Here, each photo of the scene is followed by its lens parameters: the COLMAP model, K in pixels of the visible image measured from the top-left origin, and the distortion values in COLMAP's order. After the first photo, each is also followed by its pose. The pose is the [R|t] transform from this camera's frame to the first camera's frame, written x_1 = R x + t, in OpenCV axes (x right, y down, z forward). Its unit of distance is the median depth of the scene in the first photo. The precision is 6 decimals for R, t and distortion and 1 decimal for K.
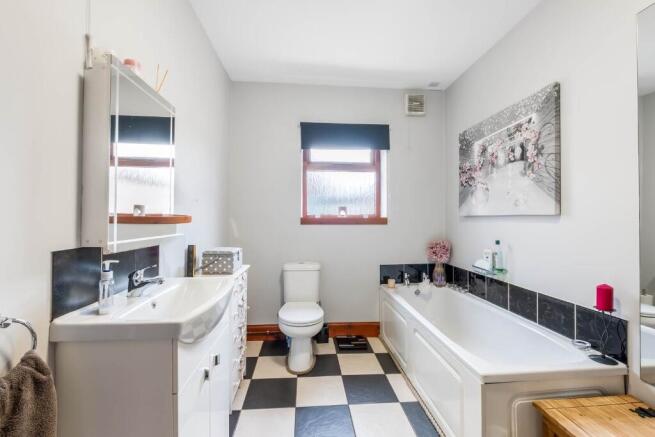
lens RADIAL K [[288.3, 0, 326.8], [0, 288.3, 216.6], [0, 0, 1]] dist [0.001835, -0.002562]
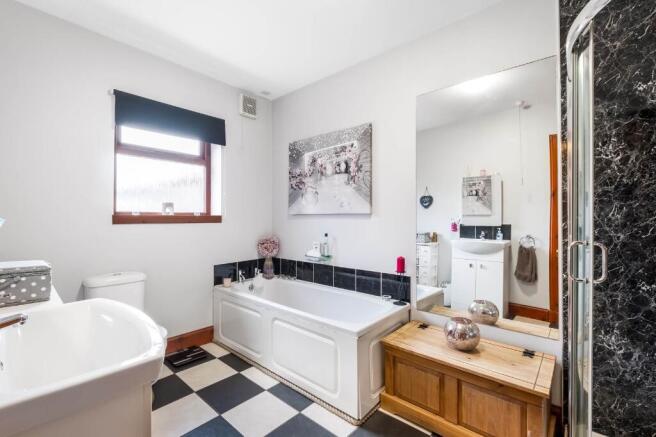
lens RADIAL K [[288.8, 0, 328.4], [0, 288.8, 216.4], [0, 0, 1]] dist [0.001835, -0.002562]
pose [[0.713828, 0.003066, 0.700314, -0.298129], [-0.004787, 0.999988, 0.000501, 0.006192], [-0.700305, -0.003710, 0.713834, 0.081583]]
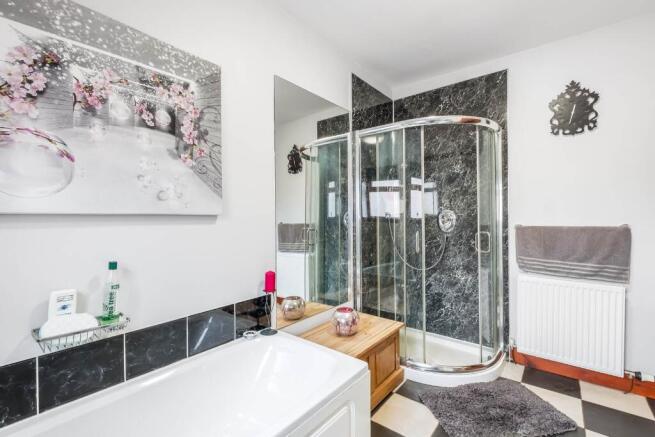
lens RADIAL K [[288.3, 0, 329.5], [0, 288.3, 220.2], [0, 0, 1]] dist [0.001835, -0.002562]
pose [[-0.729675, 0.002138, 0.683791, -0.055324], [0.004059, 0.999991, 0.001205, 0.008260], [-0.683782, 0.003655, -0.729677, 1.121832]]
